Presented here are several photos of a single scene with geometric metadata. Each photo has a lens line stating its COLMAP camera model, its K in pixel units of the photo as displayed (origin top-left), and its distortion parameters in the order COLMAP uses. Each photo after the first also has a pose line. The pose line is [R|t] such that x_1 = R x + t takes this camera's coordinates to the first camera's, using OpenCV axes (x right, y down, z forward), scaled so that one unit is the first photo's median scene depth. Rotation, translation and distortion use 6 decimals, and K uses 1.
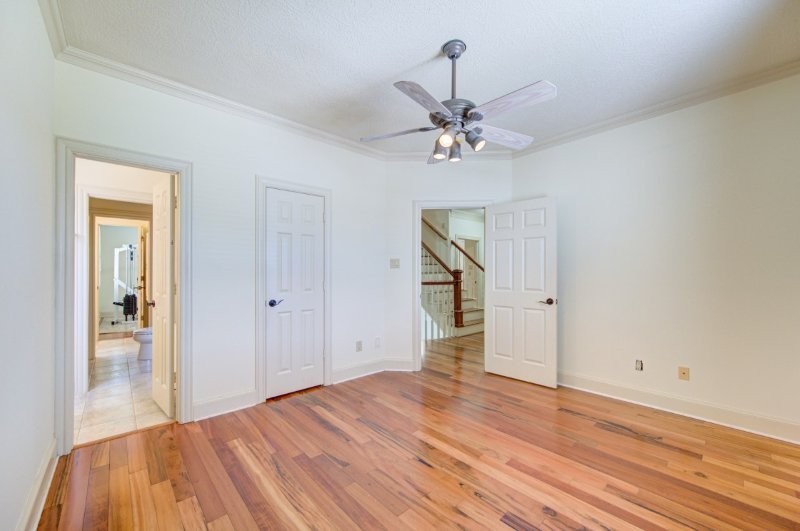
lens RADIAL K [[312.0, 0, 401.1], [0, 312.0, 269.4], [0, 0, 1]] dist [0.000630, 0.000069]
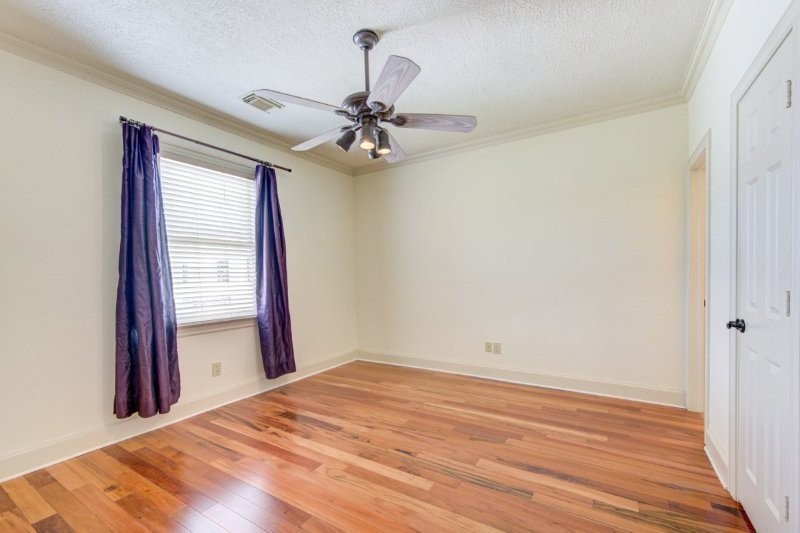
lens RADIAL K [[312.0, 0, 401.1], [0, 312.0, 270.4], [0, 0, 1]] dist [0.000630, 0.000069]
pose [[-0.960159, 0.012281, -0.279183, 0.362770], [0.018107, 0.999669, -0.018298, 0.049050], [0.278865, -0.022624, -0.960064, 1.994209]]
